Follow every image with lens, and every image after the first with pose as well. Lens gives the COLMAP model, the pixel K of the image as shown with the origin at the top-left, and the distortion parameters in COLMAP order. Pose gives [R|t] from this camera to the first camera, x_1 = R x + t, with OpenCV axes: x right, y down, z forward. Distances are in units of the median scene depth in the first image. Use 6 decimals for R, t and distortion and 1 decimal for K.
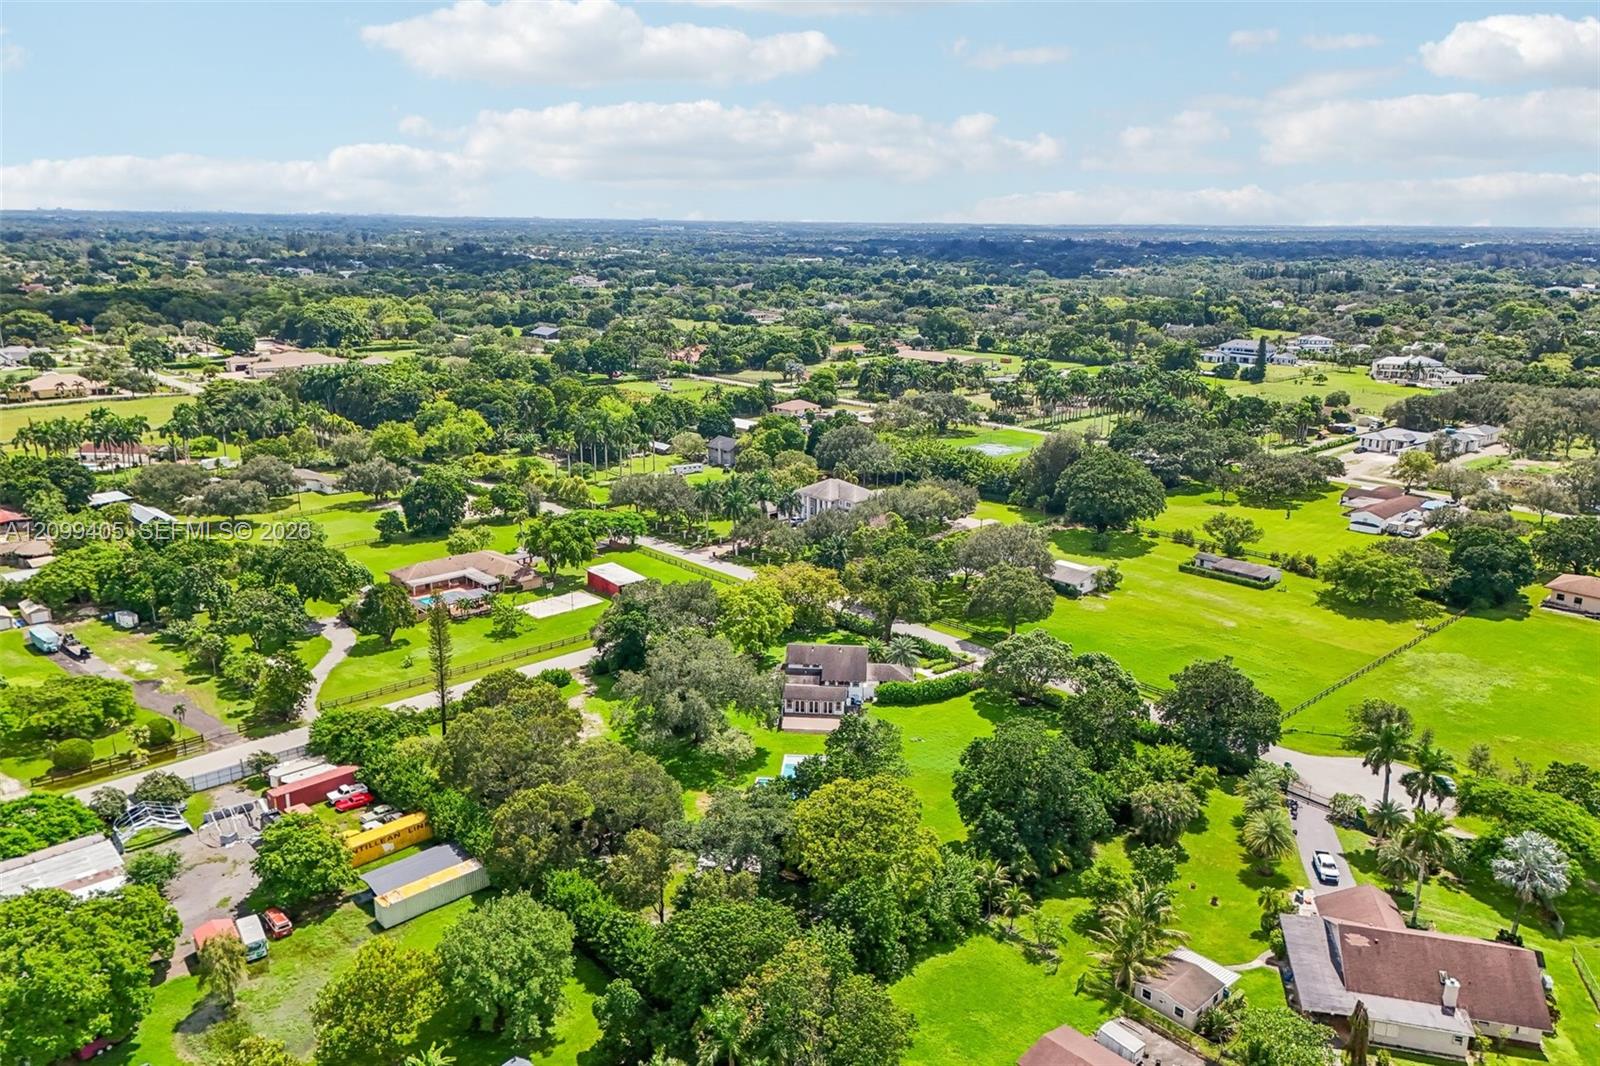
lens RADIAL K [[1158.8, 0, 798.8], [0, 1158.8, 534.3], [0, 0, 1]] dist [0.068847, -0.001265]
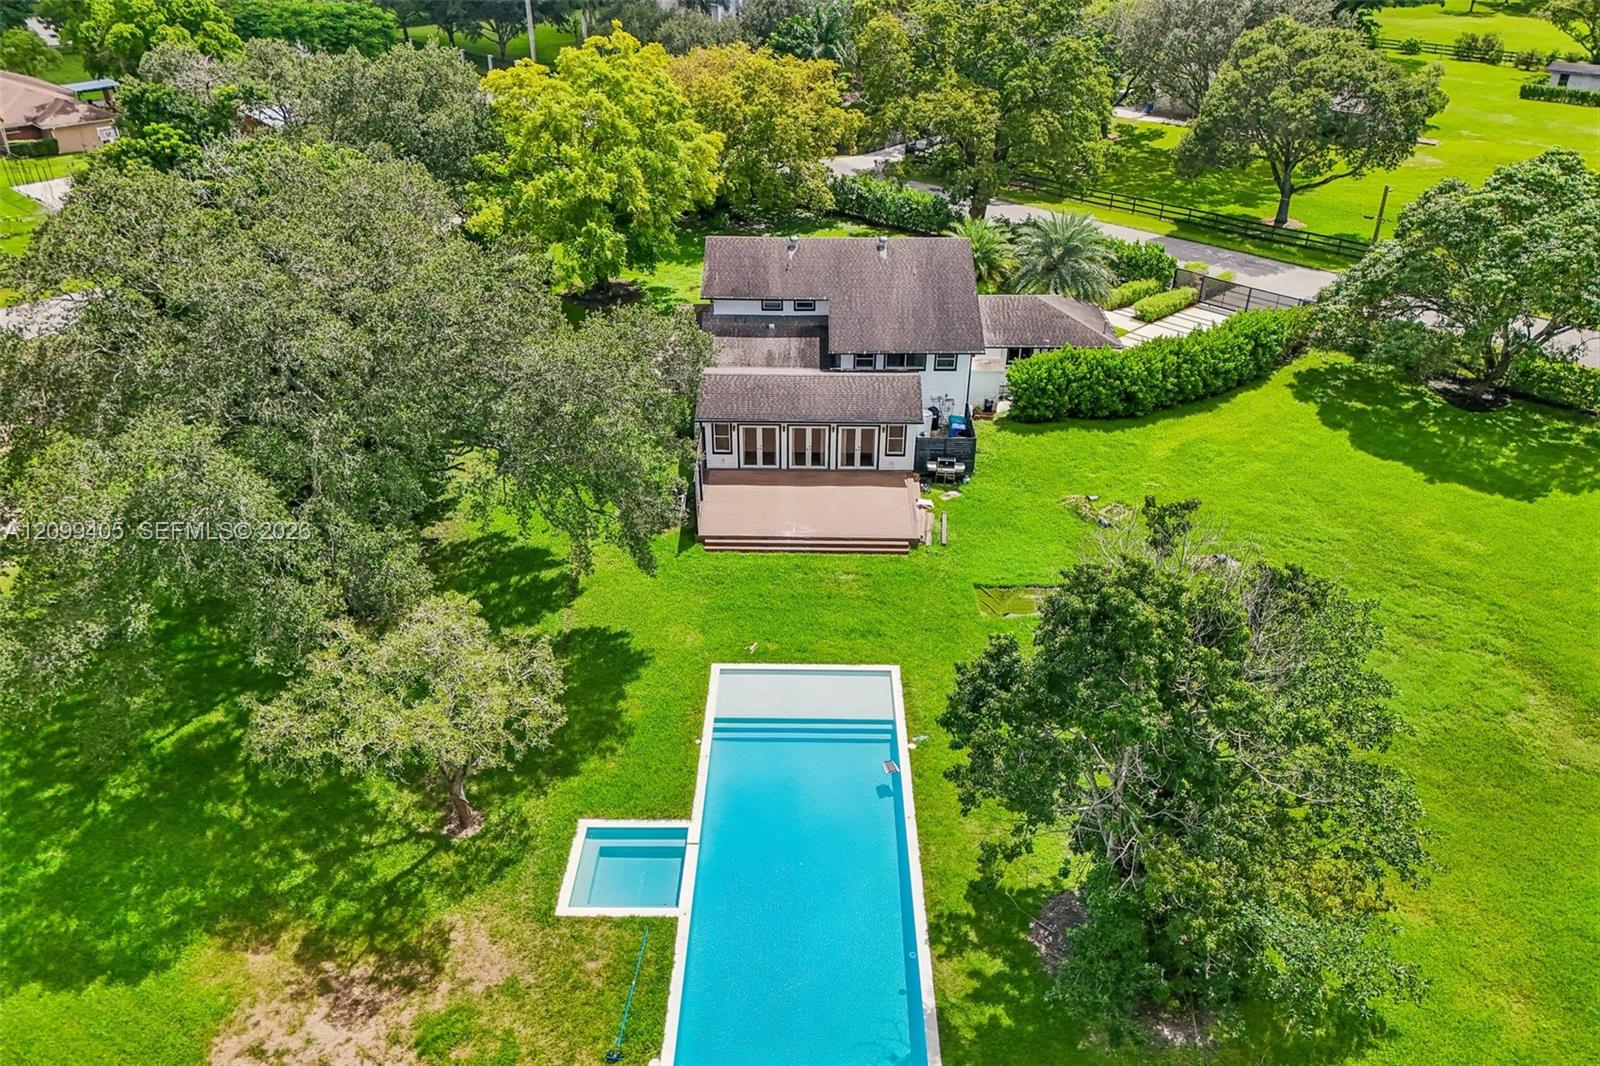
lens RADIAL K [[1158.8, 0, 799.2], [0, 1158.8, 532.5], [0, 0, 1]] dist [0.068847, -0.001265]
pose [[0.997711, -0.038597, 0.055520, -0.005593], [0.022076, 0.962023, 0.272076, 0.087700], [-0.063913, -0.270227, 0.960673, 0.690050]]
